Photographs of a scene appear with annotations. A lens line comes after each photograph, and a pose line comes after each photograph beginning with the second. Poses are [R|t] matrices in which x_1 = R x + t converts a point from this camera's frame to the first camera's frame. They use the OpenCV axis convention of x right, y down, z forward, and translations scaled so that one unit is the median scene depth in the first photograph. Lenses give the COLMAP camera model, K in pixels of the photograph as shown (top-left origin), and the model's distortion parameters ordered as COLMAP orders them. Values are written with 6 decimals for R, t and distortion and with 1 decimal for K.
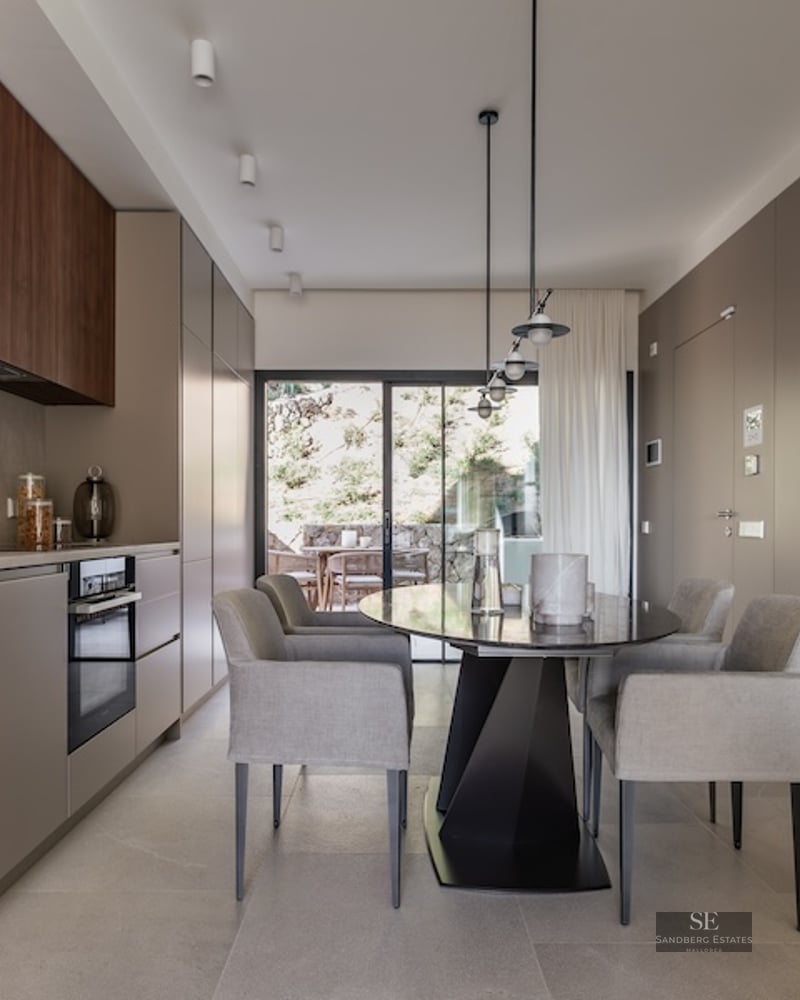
lens RADIAL K [[1420.9, 0, 400.0], [0, 1420.9, 500.0], [0, 0, 1]] dist [-0.000693, -0.018792]
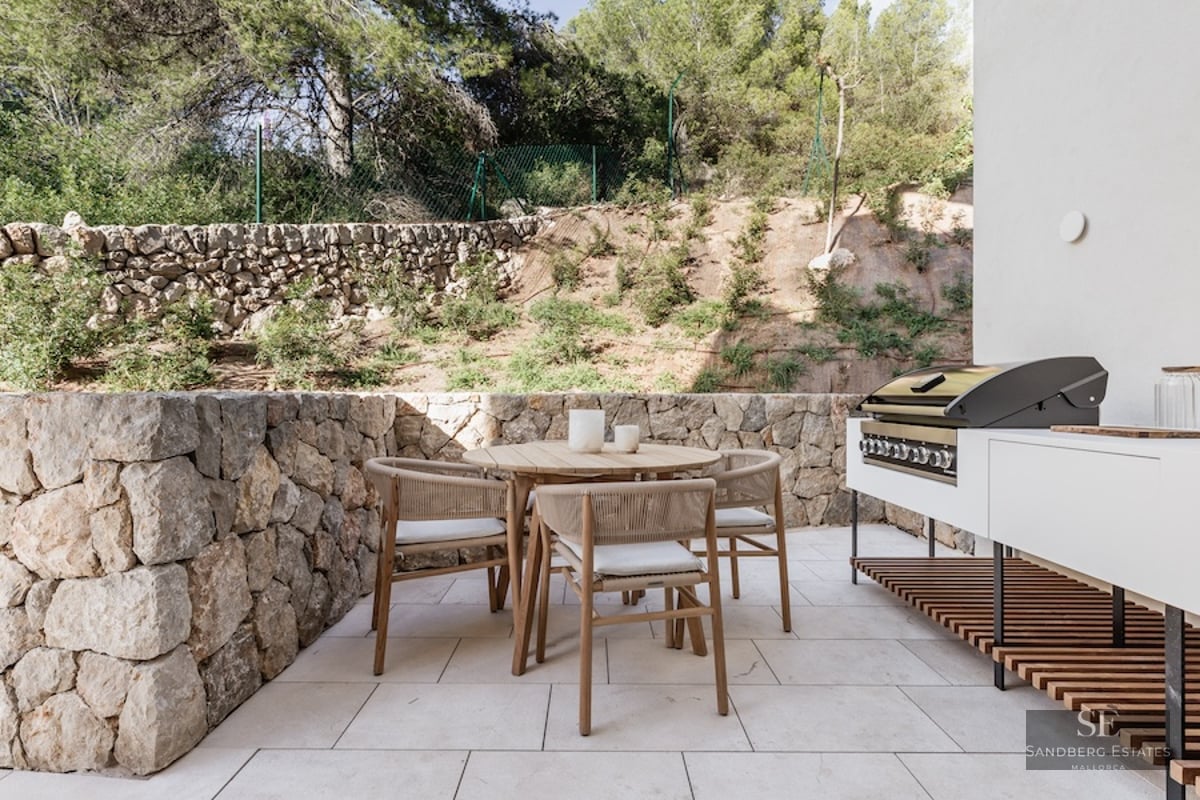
lens RADIAL K [[1139.7, 0, 600.0], [0, 1139.7, 400.0], [0, 0, 1]] dist [0.000174, 0.001273]
pose [[0.999940, -0.000772, 0.010915, -0.023395], [0.000519, 0.999731, 0.023188, 0.007368], [-0.010930, -0.023181, 0.999672, 0.443818]]
